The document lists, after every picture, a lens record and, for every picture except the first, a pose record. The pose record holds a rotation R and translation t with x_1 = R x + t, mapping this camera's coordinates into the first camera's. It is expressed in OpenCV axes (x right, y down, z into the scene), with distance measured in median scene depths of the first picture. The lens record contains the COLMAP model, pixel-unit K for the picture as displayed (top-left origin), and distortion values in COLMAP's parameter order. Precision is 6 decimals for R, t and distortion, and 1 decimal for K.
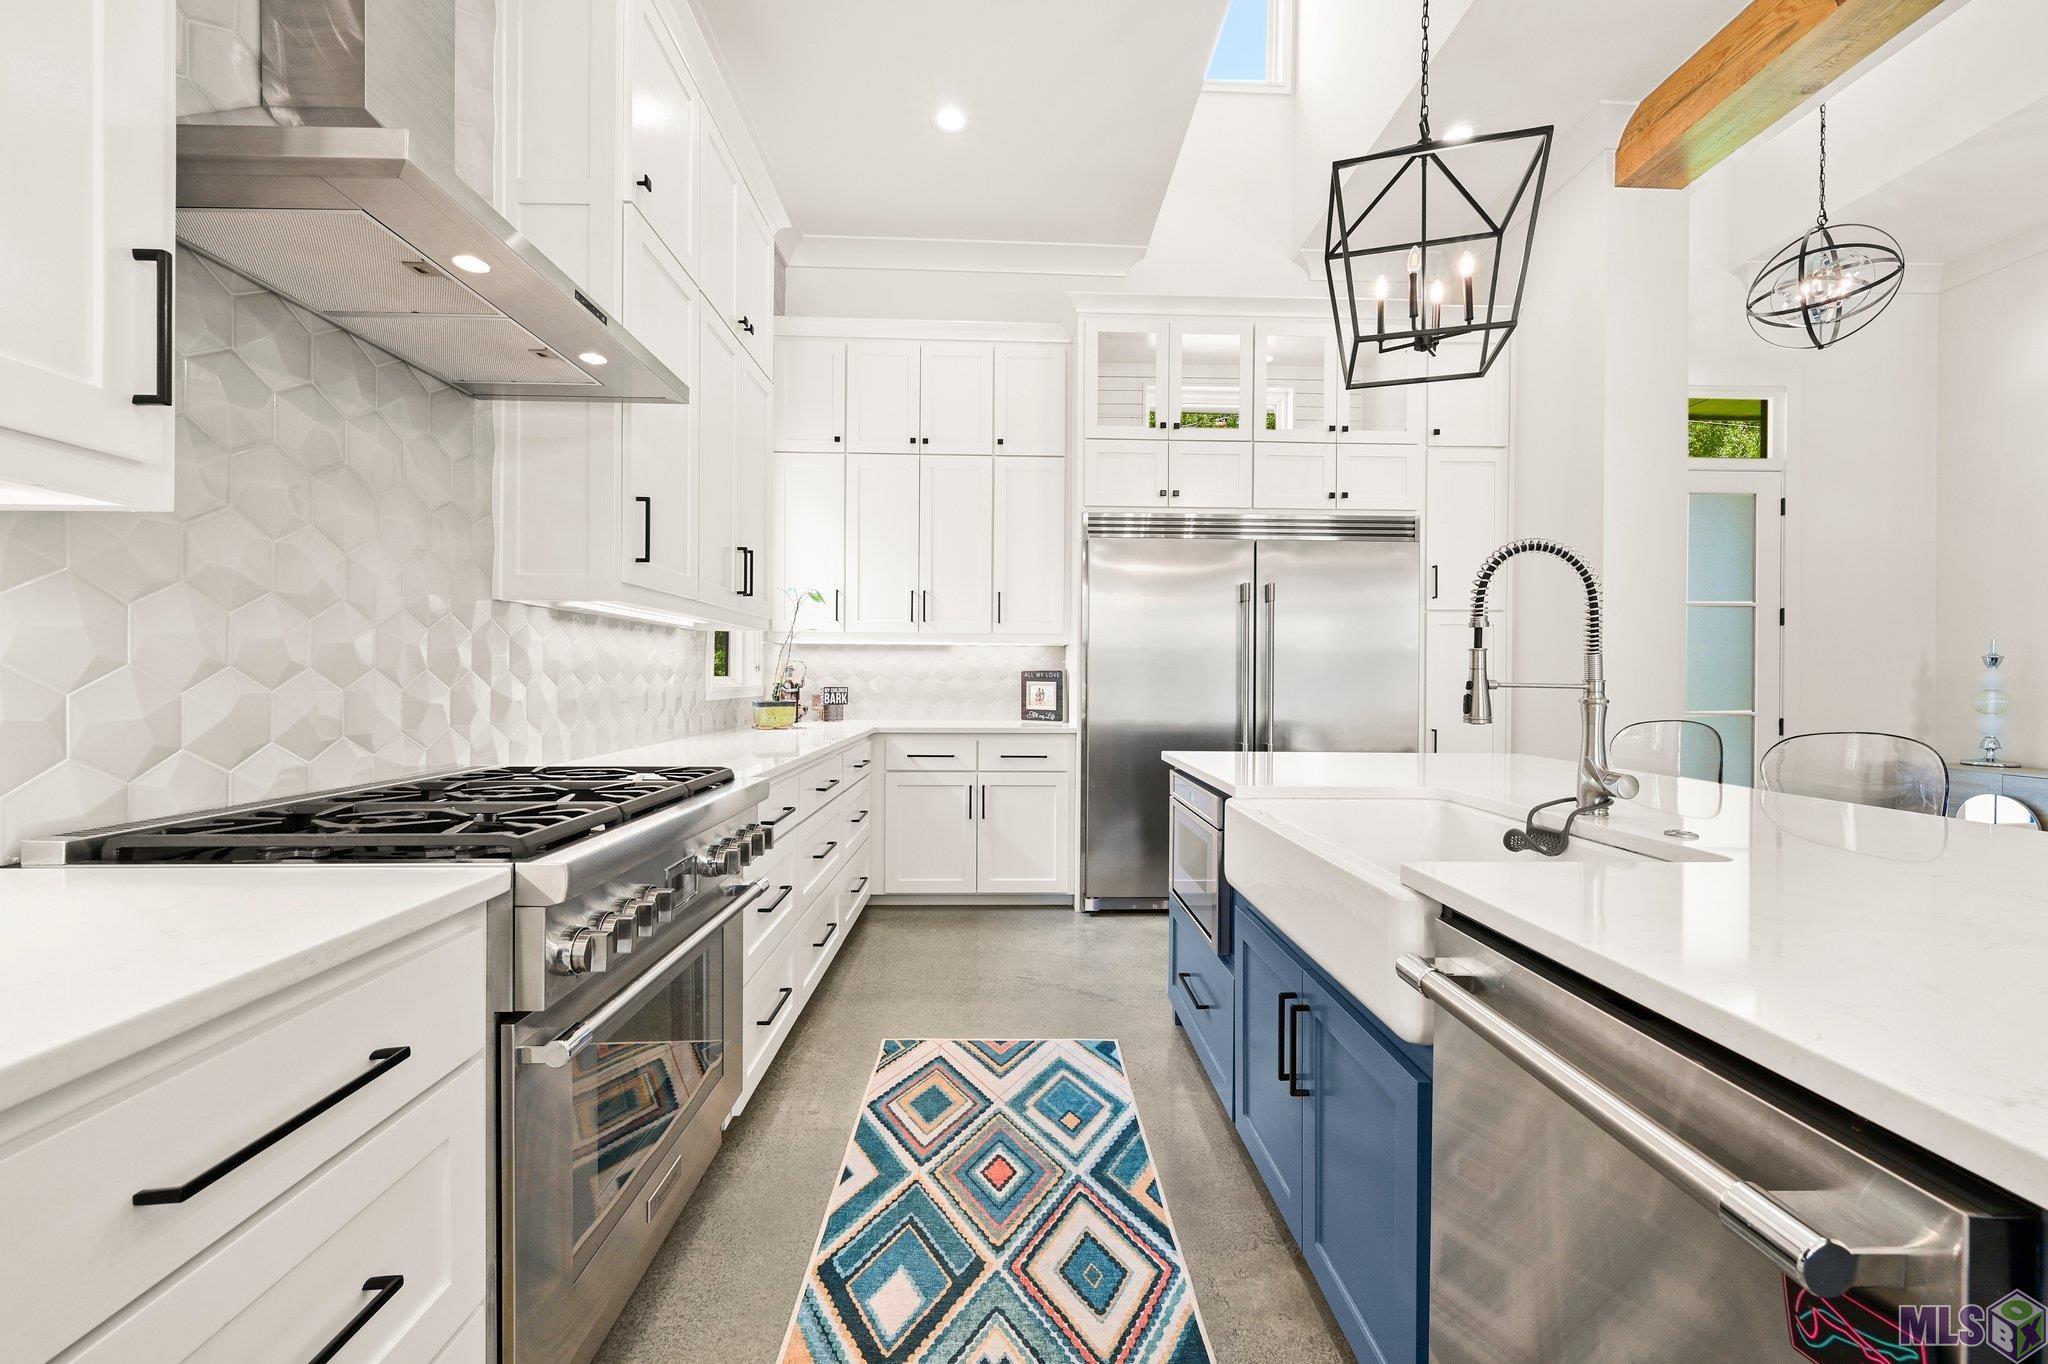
lens RADIAL K [[813.5, 0, 1022.3], [0, 813.5, 675.2], [0, 0, 1]] dist [0.006751, -0.000115]
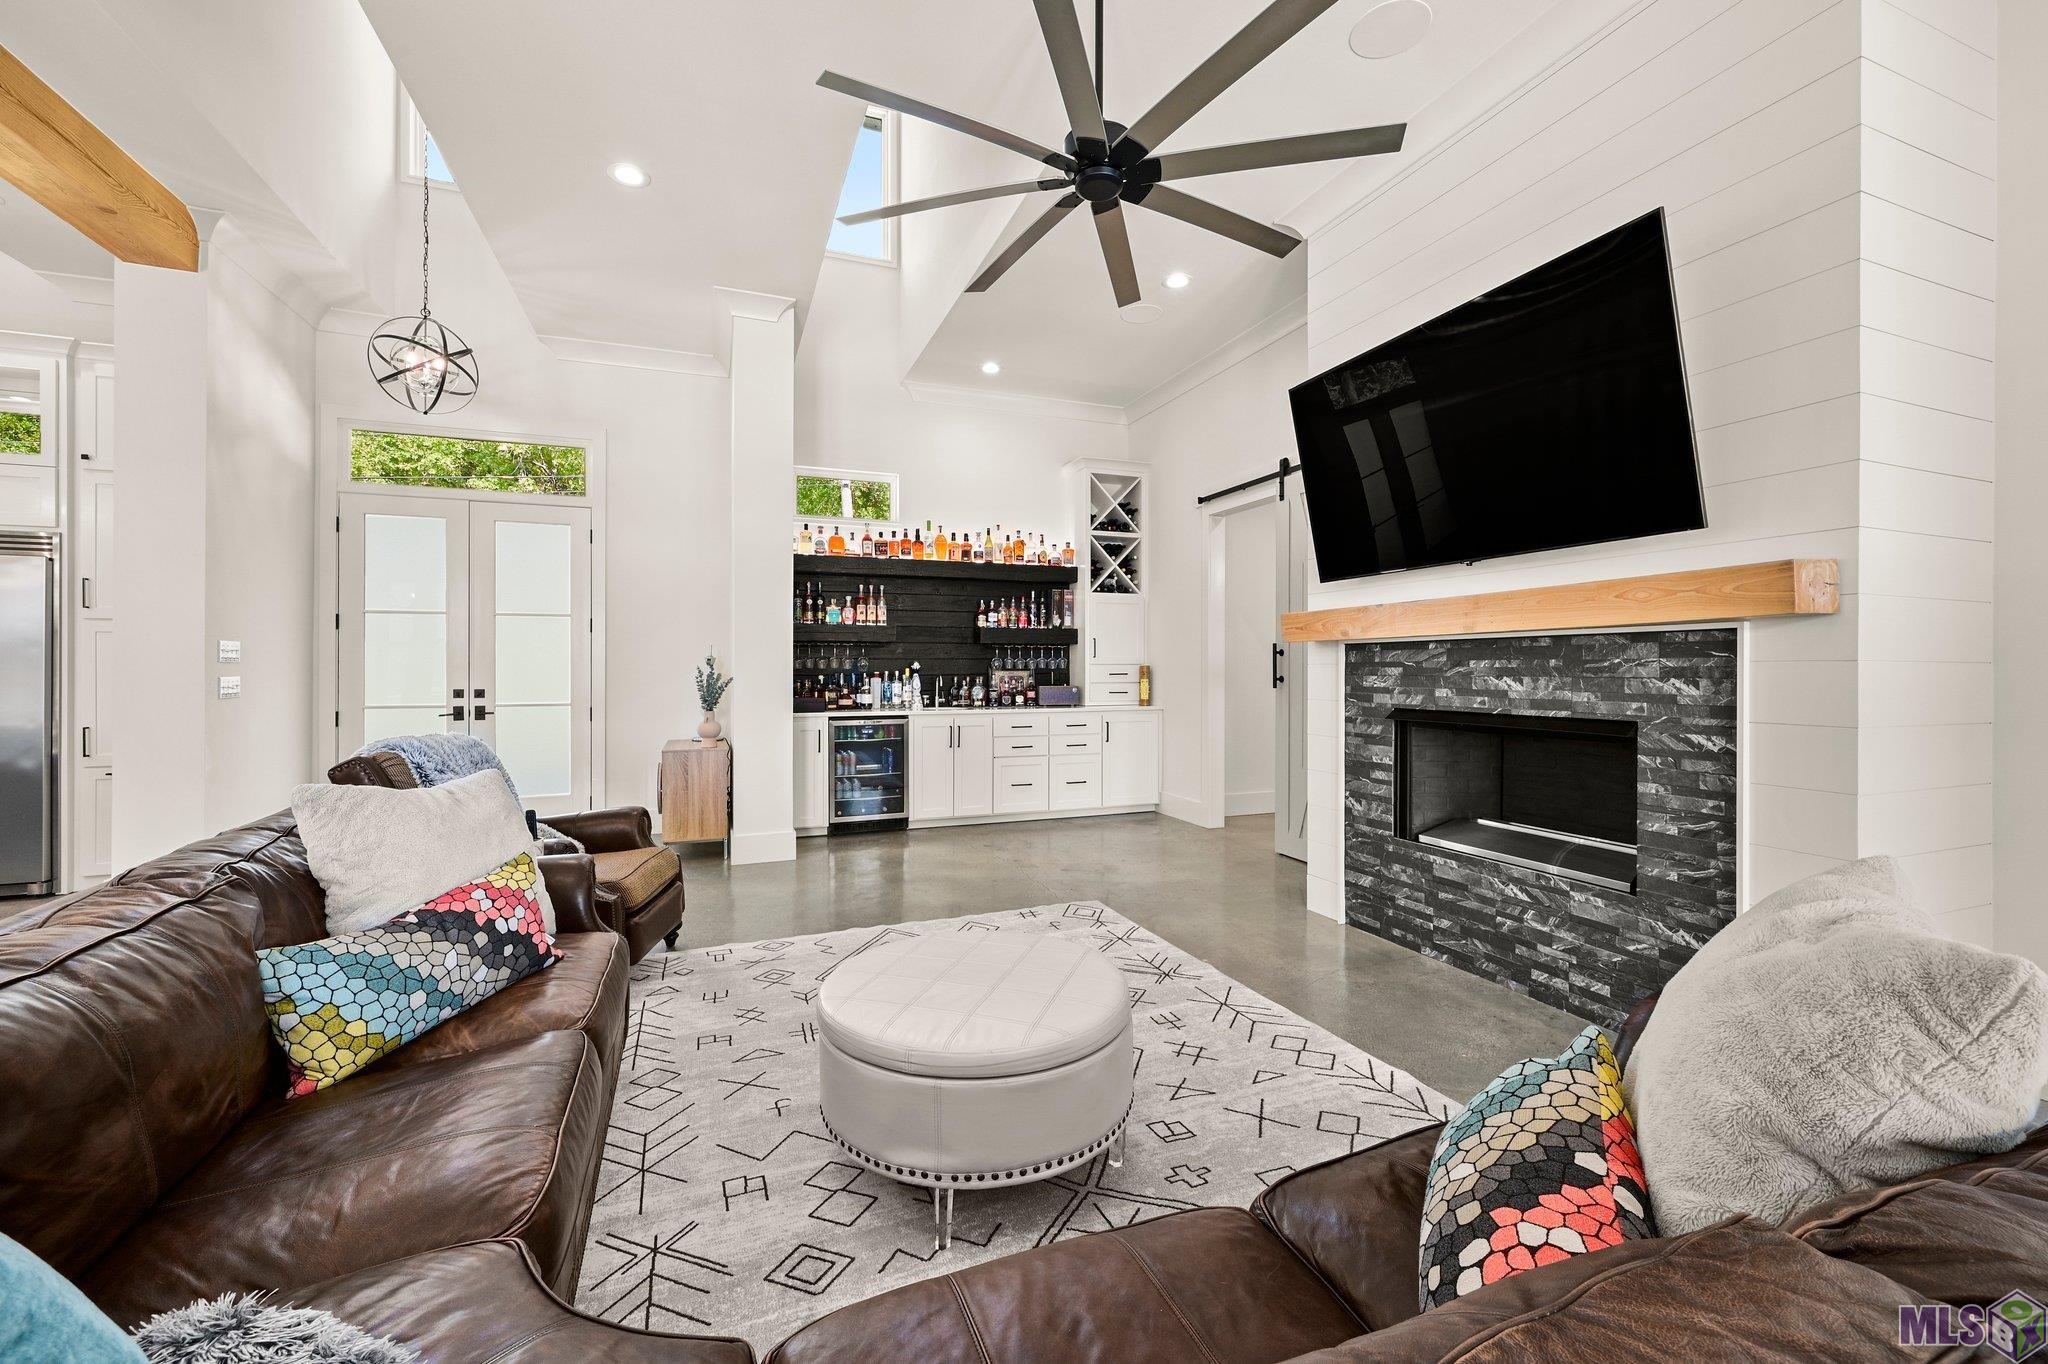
lens RADIAL K [[808.8, 0, 1025.1], [0, 808.8, 670.4], [0, 0, 1]] dist [-0.009897, -0.000060]
pose [[0.941437, -0.007650, 0.337102, 2.302588], [0.004973, 0.999949, 0.008802, -0.021066], [-0.337152, -0.006610, 0.941427, -0.767618]]
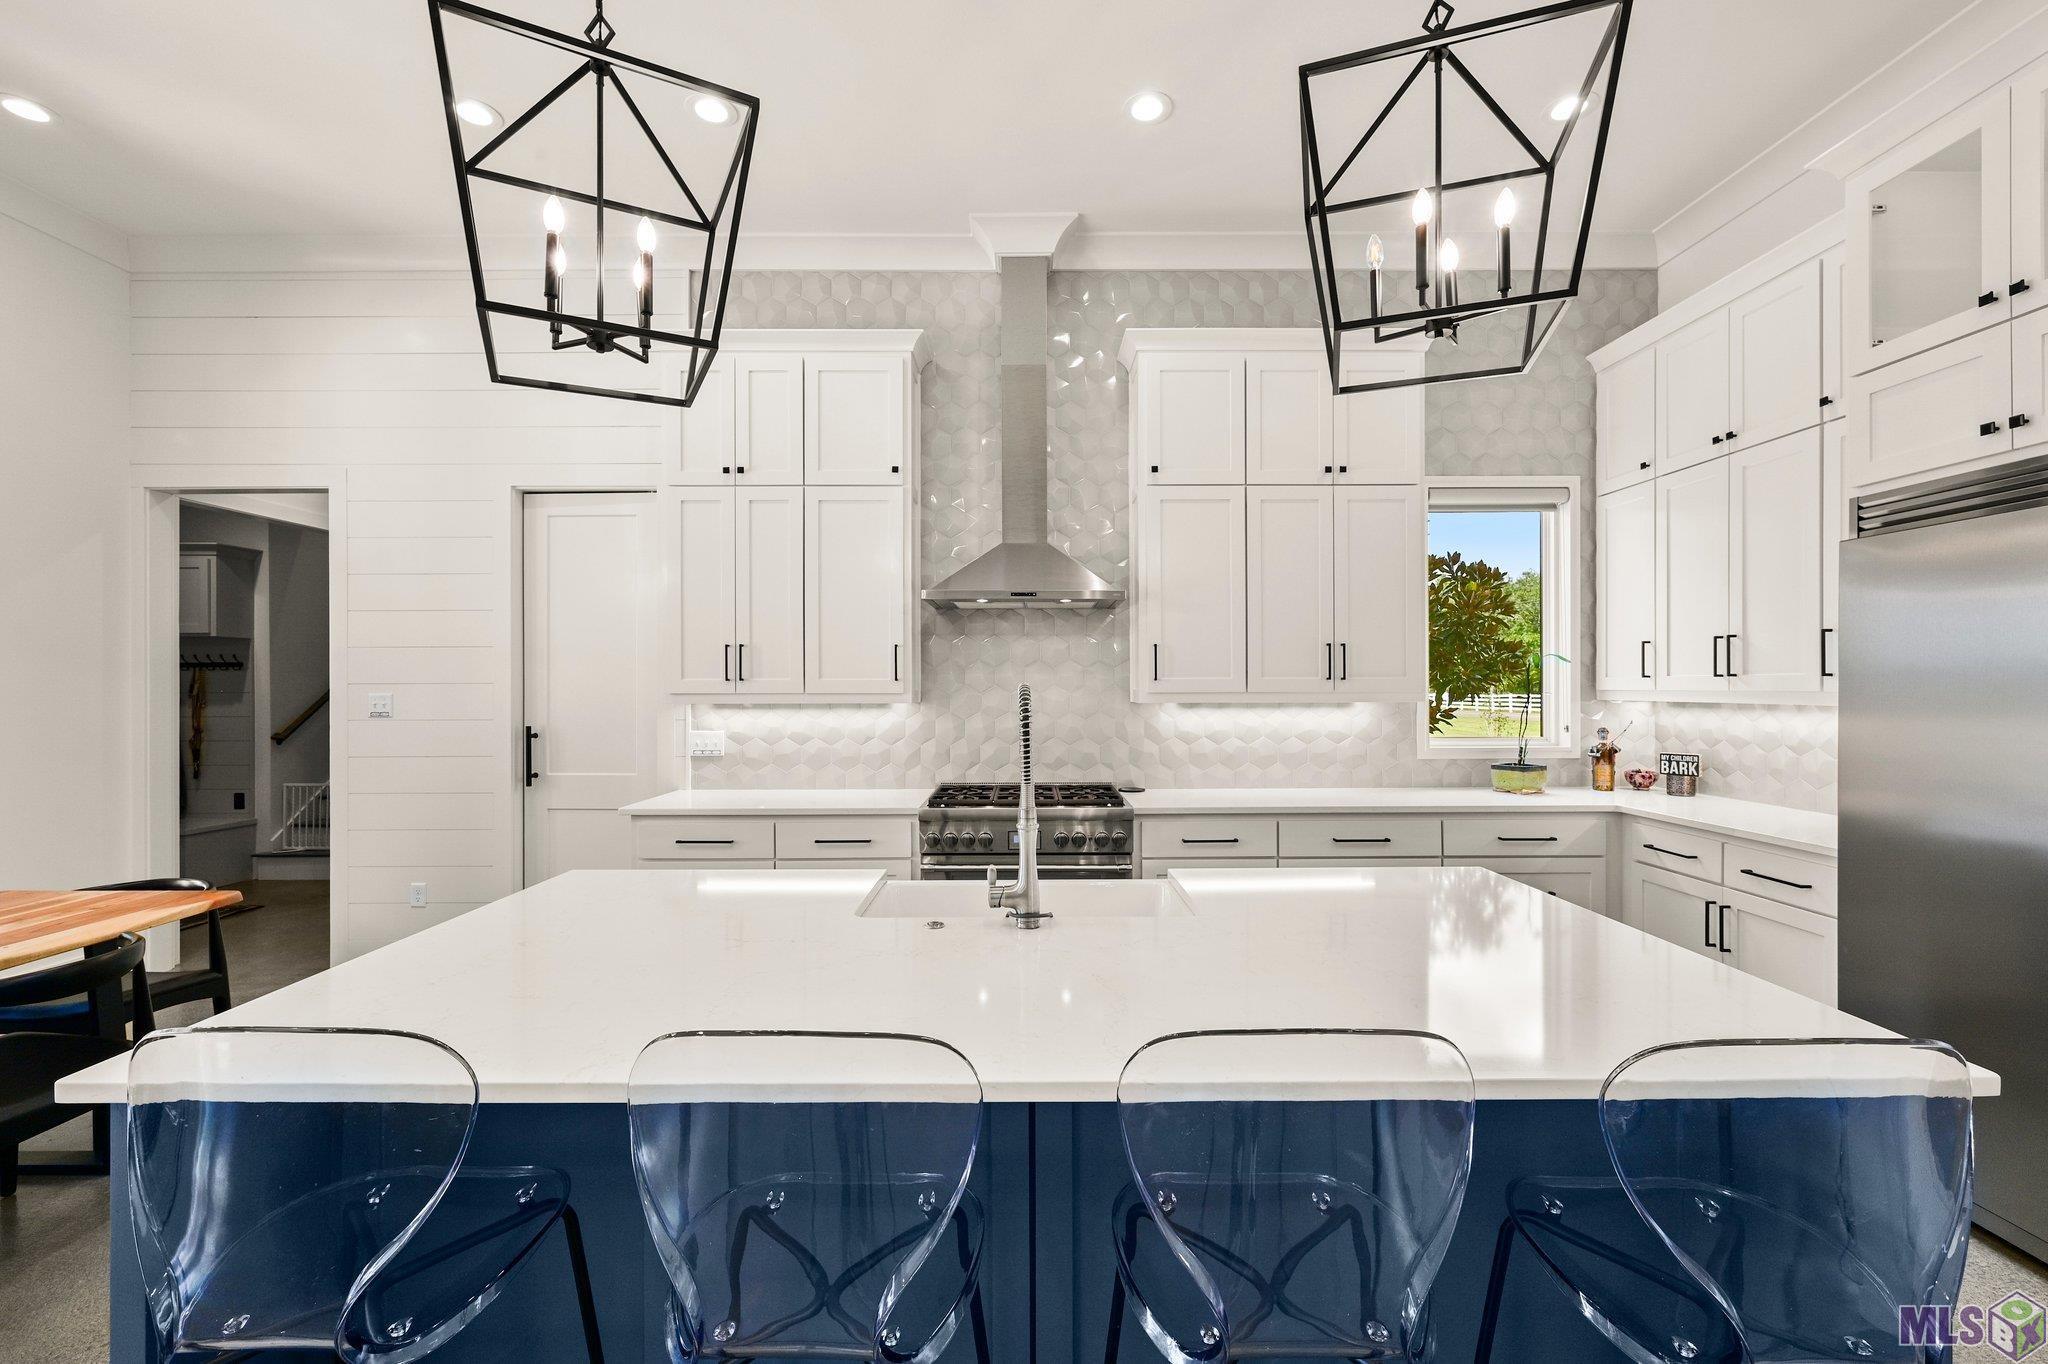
lens RADIAL K [[834.2, 0, 1026.8], [0, 834.2, 685.3], [0, 0, 1]] dist [-0.003032, -0.000320]
pose [[-0.022219, -0.009764, -0.999705, 1.202659], [0.006333, 0.999931, -0.009907, -0.097441], [0.999733, -0.006551, -0.022155, 0.665348]]
